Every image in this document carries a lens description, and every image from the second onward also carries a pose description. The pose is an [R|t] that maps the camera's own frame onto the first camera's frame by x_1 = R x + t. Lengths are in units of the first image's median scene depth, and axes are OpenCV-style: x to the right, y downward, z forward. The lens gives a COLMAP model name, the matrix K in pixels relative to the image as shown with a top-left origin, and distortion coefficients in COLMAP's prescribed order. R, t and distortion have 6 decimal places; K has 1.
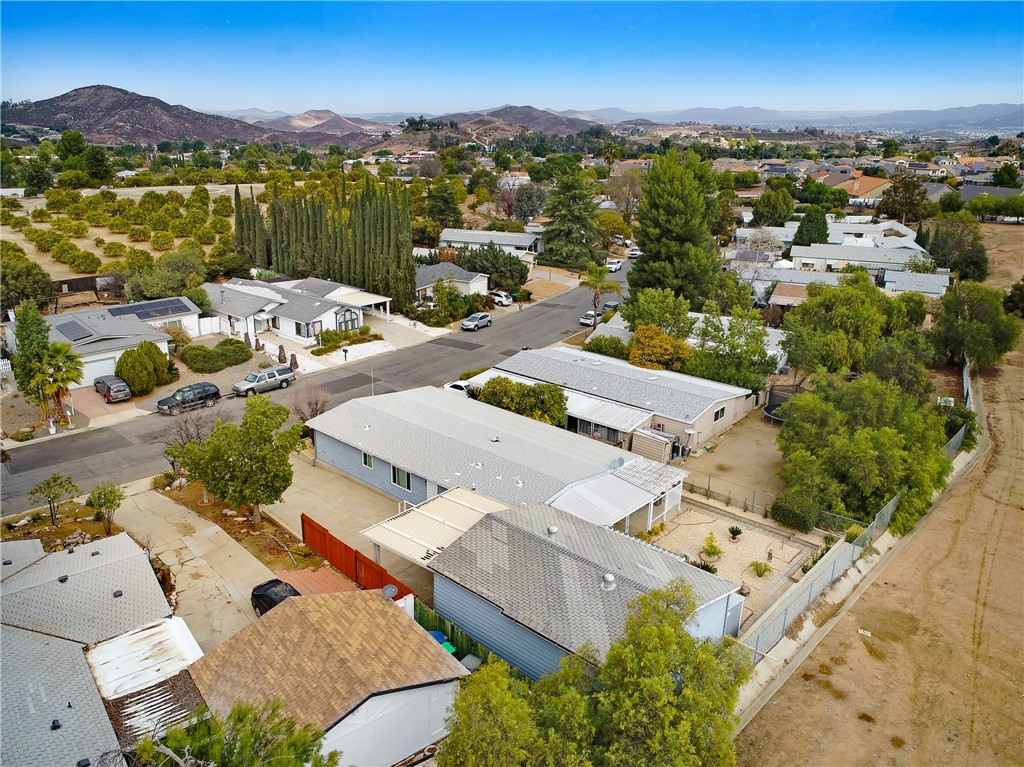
lens RADIAL K [[751.9, 0, 496.2], [0, 751.9, 383.1], [0, 0, 1]] dist [-0.003022, -0.003745]
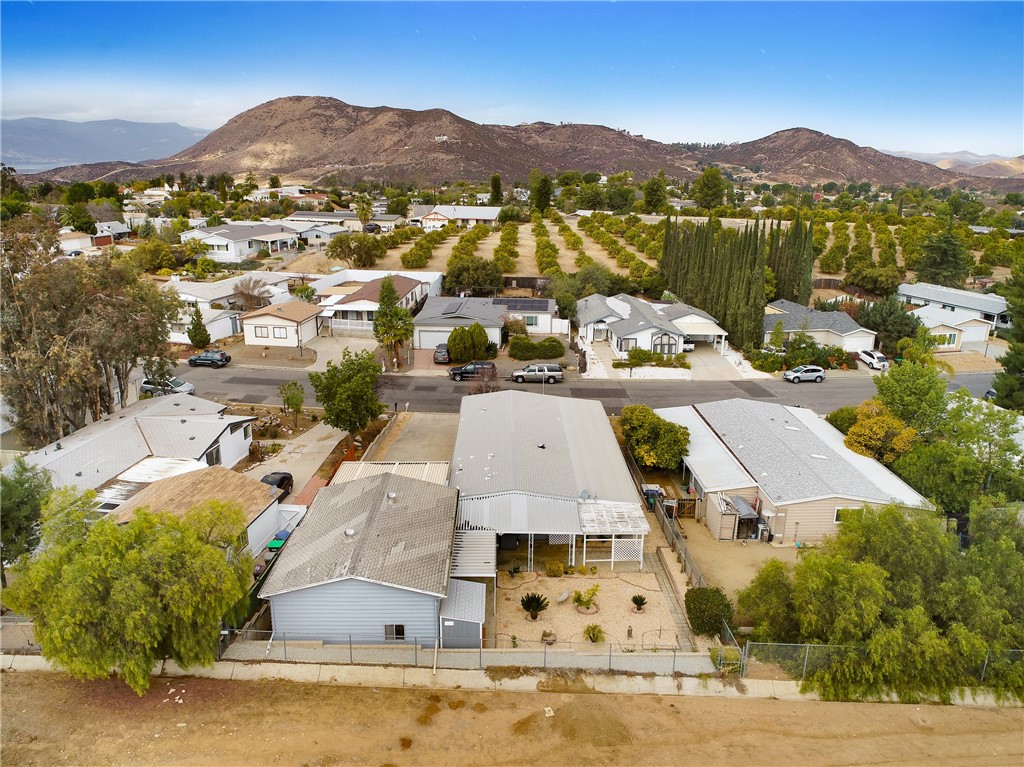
lens RADIAL K [[751.9, 0, 496.2], [0, 751.9, 383.1], [0, 0, 1]] dist [-0.003022, -0.003745]
pose [[0.691791, 0.218083, -0.688378, 0.407820], [-0.251905, 0.966301, 0.052977, -0.030634], [0.676734, 0.136758, 0.723415, 0.110679]]
